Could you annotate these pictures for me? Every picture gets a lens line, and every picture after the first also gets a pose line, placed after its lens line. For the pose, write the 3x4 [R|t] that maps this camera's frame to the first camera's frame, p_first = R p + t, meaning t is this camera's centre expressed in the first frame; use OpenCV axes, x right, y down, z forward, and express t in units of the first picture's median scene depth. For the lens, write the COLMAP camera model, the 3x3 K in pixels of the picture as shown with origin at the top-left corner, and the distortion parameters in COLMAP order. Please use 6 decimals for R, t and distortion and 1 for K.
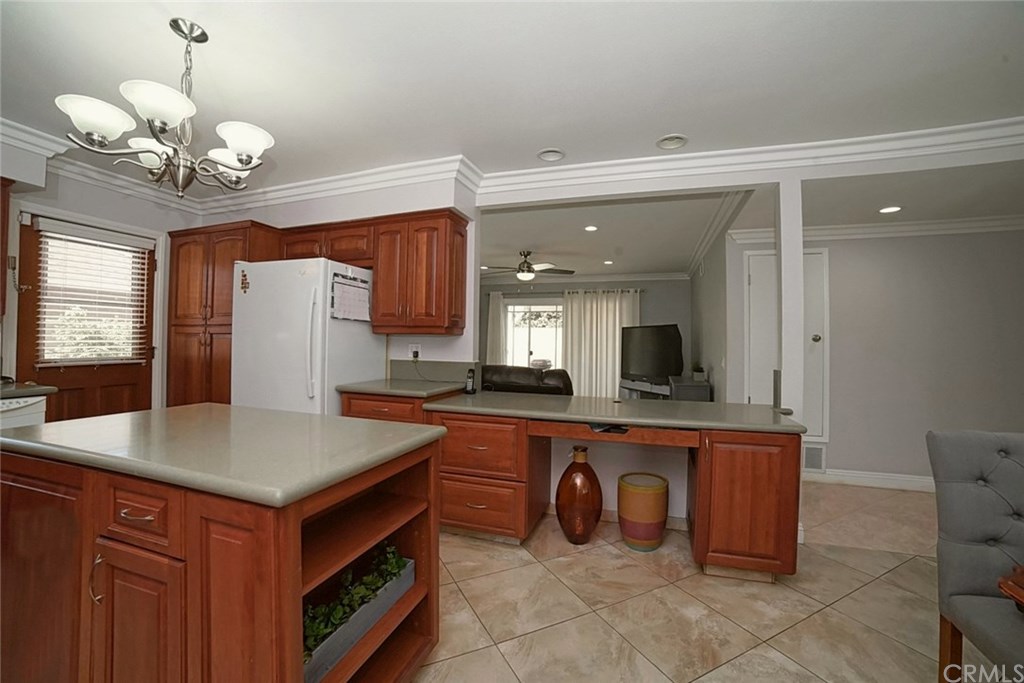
lens RADIAL K [[414.9, 0, 506.9], [0, 414.9, 341.6], [0, 0, 1]] dist [-0.106458, 0.038074]
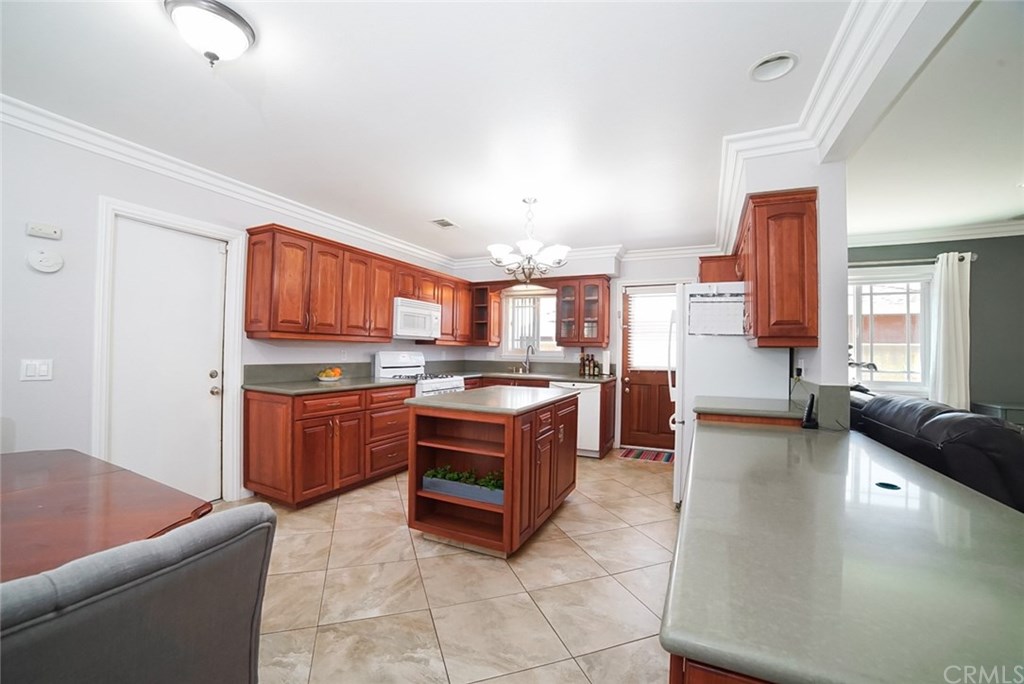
lens RADIAL K [[414.9, 0, 506.9], [0, 414.9, 342.1], [0, 0, 1]] dist [-0.106458, 0.038074]
pose [[-0.104786, -0.034051, -0.993912, 0.747606], [-0.015425, 0.999349, -0.032611, 0.007700], [0.994375, 0.011914, -0.105244, 0.624249]]
